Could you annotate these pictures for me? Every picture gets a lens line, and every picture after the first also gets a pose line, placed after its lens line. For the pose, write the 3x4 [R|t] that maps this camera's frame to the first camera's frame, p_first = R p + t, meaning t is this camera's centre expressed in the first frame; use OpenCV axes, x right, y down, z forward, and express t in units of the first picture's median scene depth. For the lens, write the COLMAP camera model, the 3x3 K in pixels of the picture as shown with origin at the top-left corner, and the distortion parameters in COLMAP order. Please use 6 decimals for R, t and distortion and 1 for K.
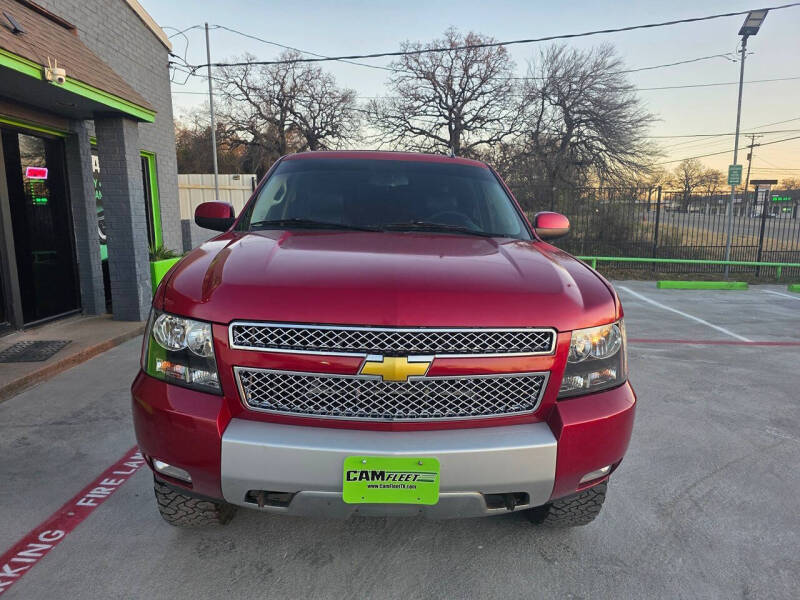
lens RADIAL K [[533.2, 0, 395.2], [0, 533.2, 302.1], [0, 0, 1]] dist [0.042587, -0.037501]
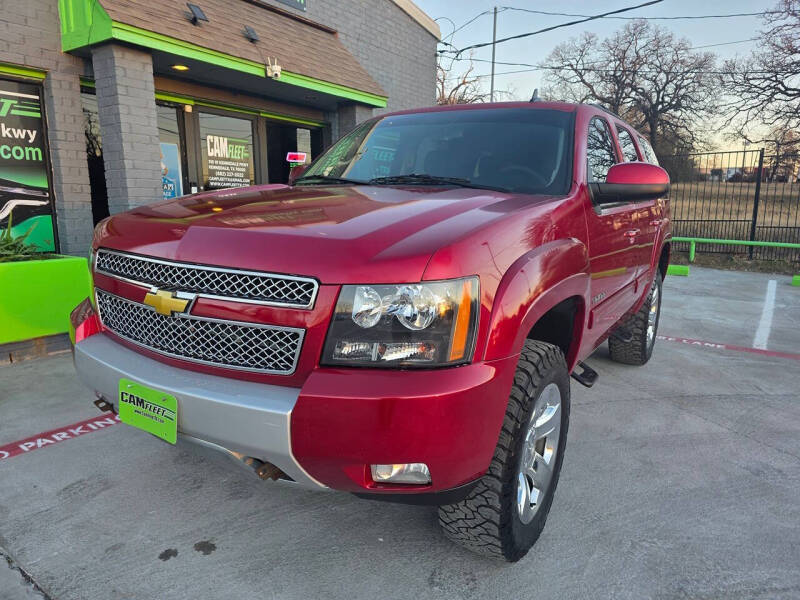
lens RADIAL K [[533.2, 0, 399.4], [0, 533.2, 302.8], [0, 0, 1]] dist [0.042587, -0.037501]
pose [[0.822162, 0.105031, -0.559480, 0.143722], [-0.092389, 0.994420, 0.050915, 0.005394], [0.561706, 0.009830, 0.827278, 0.064947]]
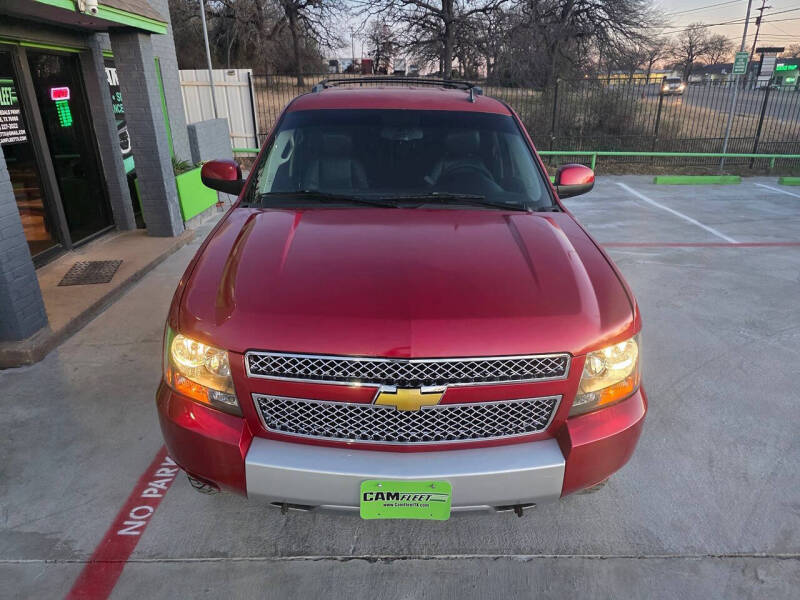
lens RADIAL K [[533.2, 0, 392.3], [0, 533.2, 303.5], [0, 0, 1]] dist [0.042587, -0.037501]
pose [[0.999646, -0.020680, 0.016726, -0.036825], [0.016603, 0.976471, 0.215009, -0.034479], [-0.020779, -0.214655, 0.976469, -0.049234]]
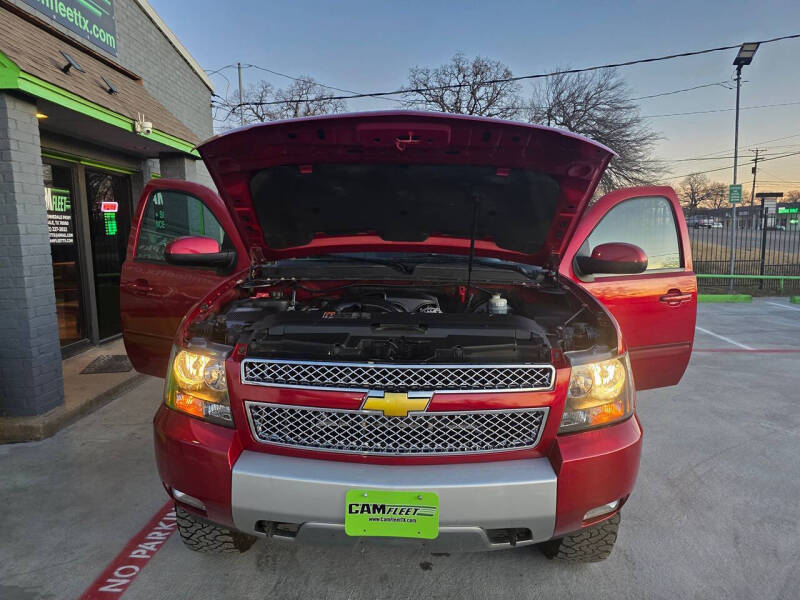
lens RADIAL K [[533.2, 0, 399.1], [0, 533.2, 293.9], [0, 0, 1]] dist [0.042587, -0.037501]
pose [[0.999874, -0.013004, -0.009123, -0.027147], [0.012573, 0.998869, -0.045852, 0.001453], [0.009709, 0.045731, 0.998907, -0.064453]]
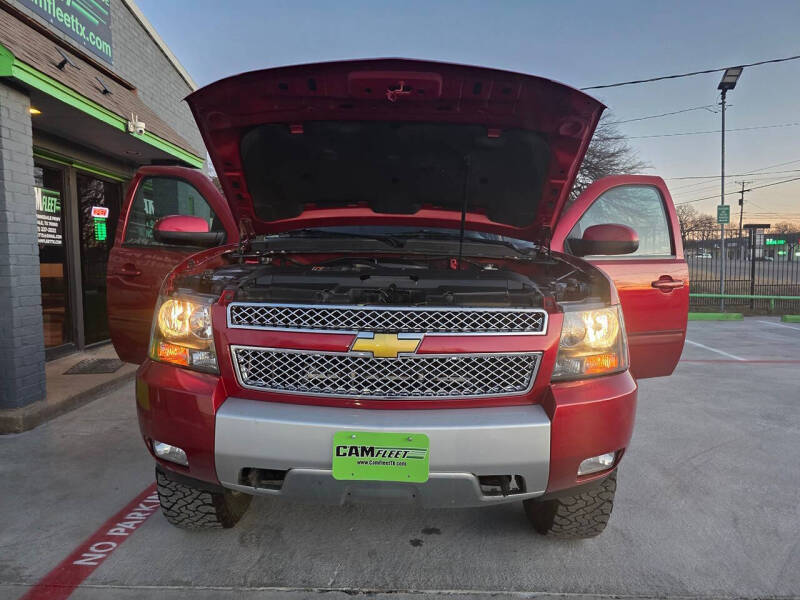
lens RADIAL K [[533.2, 0, 397.1], [0, 533.2, 296.6], [0, 0, 1]] dist [0.042587, -0.037501]
pose [[0.999951, -0.009674, 0.002311, -0.026843], [0.009852, 0.995288, -0.096456, 0.028483], [-0.001367, 0.096474, 0.995335, -0.059339]]
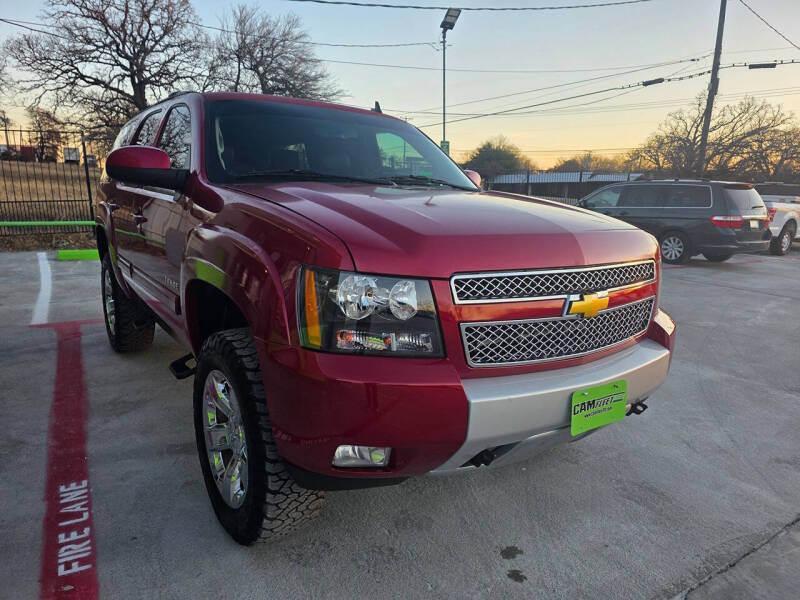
lens RADIAL K [[533.2, 0, 399.3], [0, 533.2, 303.8], [0, 0, 1]] dist [0.042587, -0.037501]
pose [[0.841684, -0.111593, 0.528313, -0.138645], [0.080469, 0.993409, 0.081633, 0.000638], [-0.533940, -0.026196, 0.845116, 0.046244]]
